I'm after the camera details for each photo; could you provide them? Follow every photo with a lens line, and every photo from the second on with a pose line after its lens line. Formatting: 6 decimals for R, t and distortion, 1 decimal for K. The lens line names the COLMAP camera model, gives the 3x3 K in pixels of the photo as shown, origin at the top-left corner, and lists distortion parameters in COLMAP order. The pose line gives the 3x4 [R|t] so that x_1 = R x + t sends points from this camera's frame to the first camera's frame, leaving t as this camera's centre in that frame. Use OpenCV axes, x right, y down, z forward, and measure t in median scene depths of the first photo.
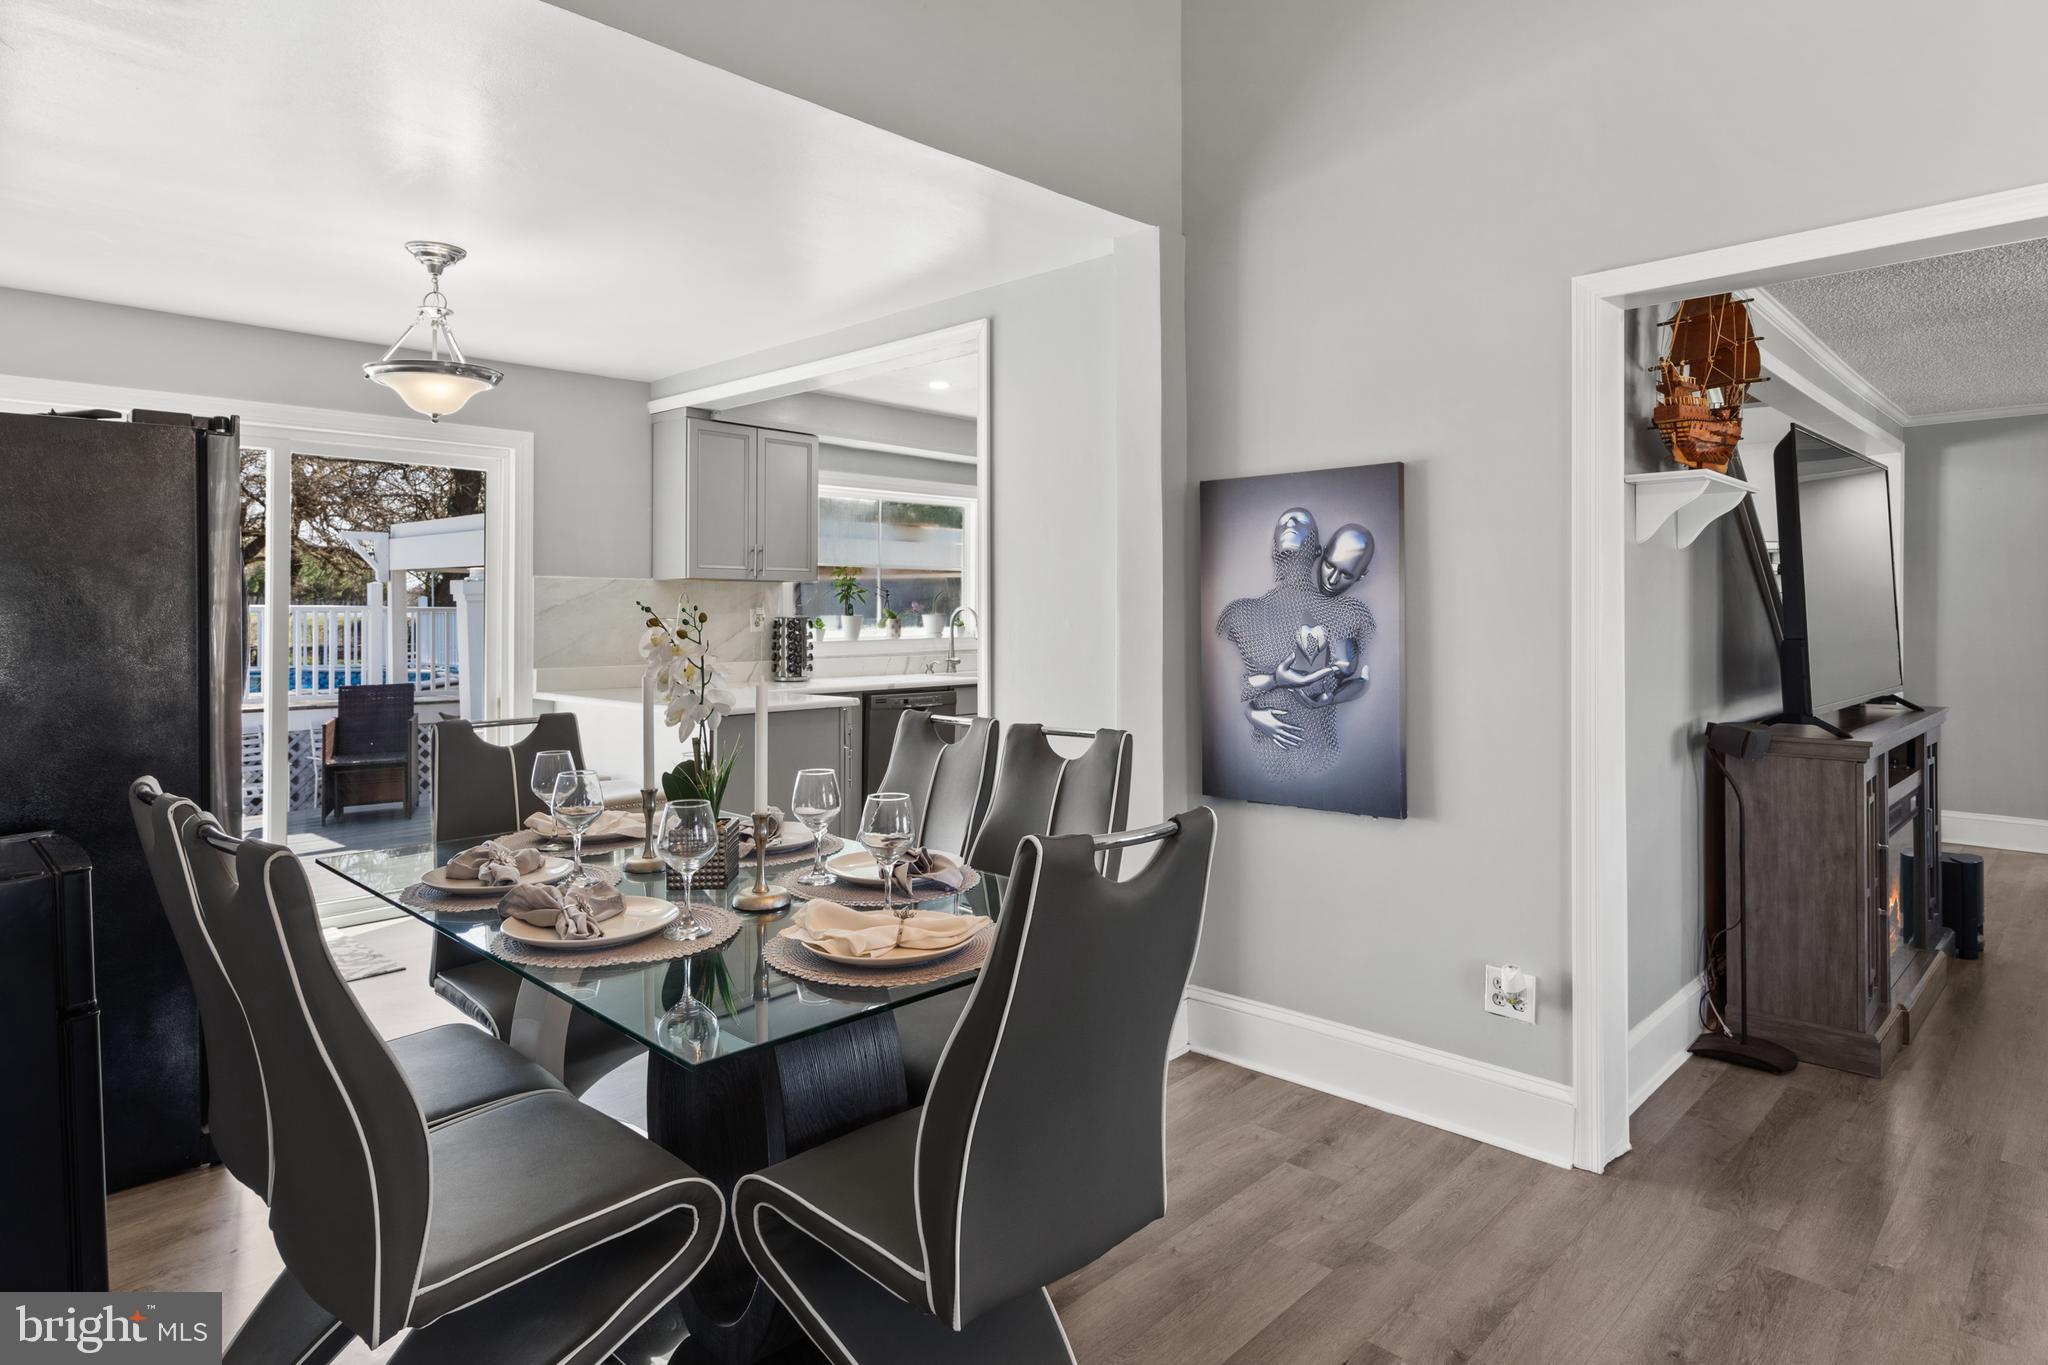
lens RADIAL K [[1160.7, 0, 1020.9], [0, 1160.7, 610.7], [0, 0, 1]] dist [0.003068, 0.001088]
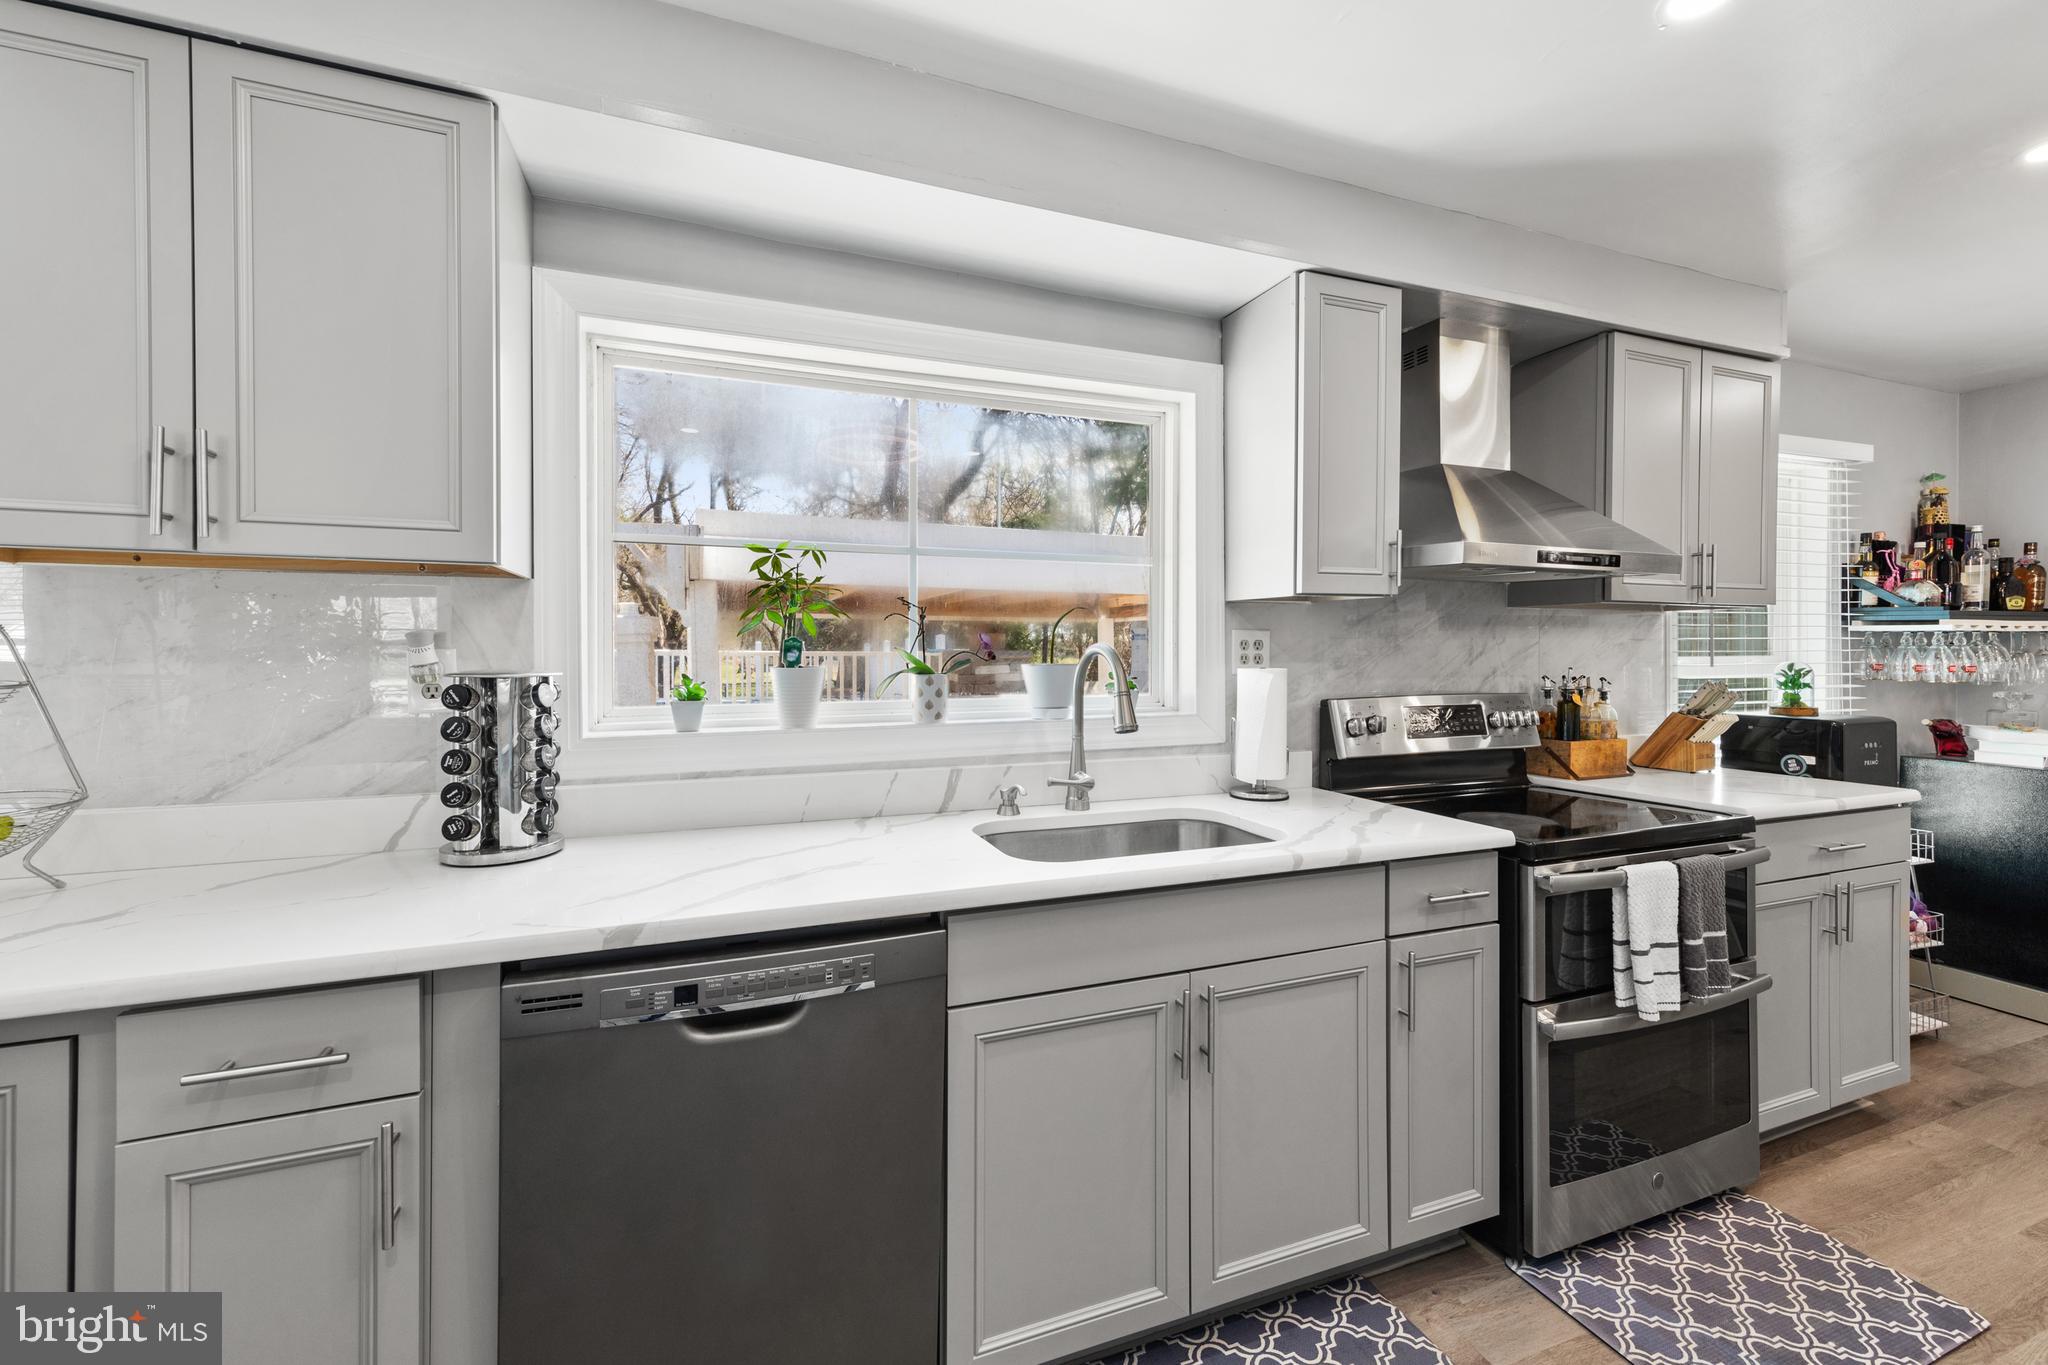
lens RADIAL K [[815.7, 0, 1026.2], [0, 815.7, 656.1], [0, 0, 1]] dist [0.002485, 0.000630]
pose [[0.901772, 0.000461, -0.432211, 0.052182], [0.002831, 0.999972, 0.006972, -0.000855], [0.432202, -0.007511, 0.901745, 0.847762]]
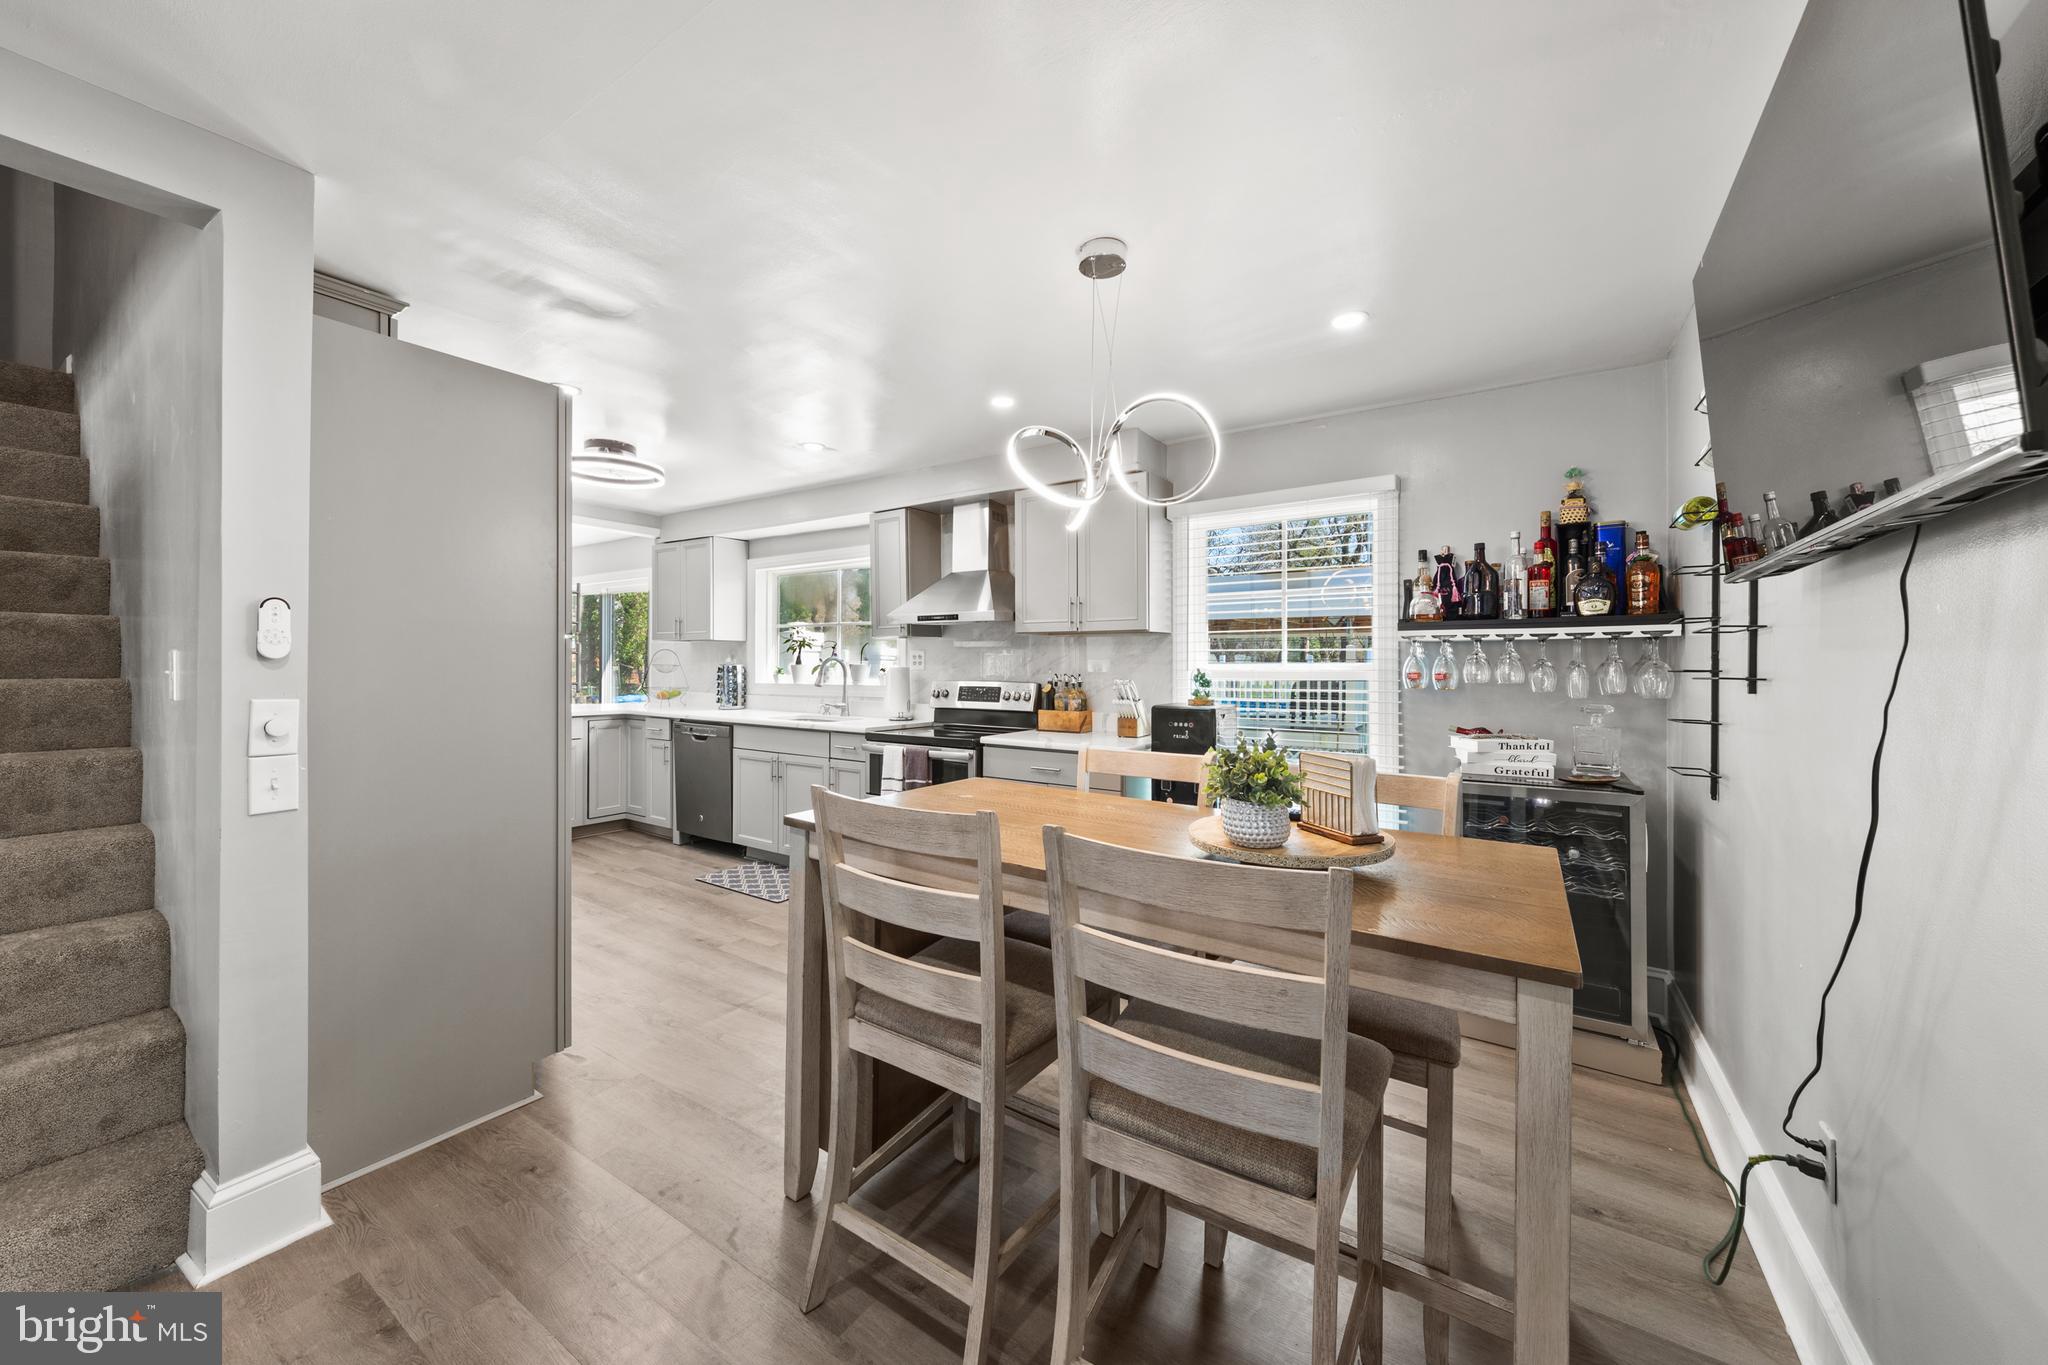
lens RADIAL K [[732.4, 0, 1016.9], [0, 732.4, 669.2], [0, 0, 1]] dist [0.000109, 0.000003]
pose [[0.178435, 0.004063, -0.983943, 0.755607], [-0.003503, 0.999988, 0.003494, 0.006621], [0.983946, 0.002823, 0.178447, 1.187707]]
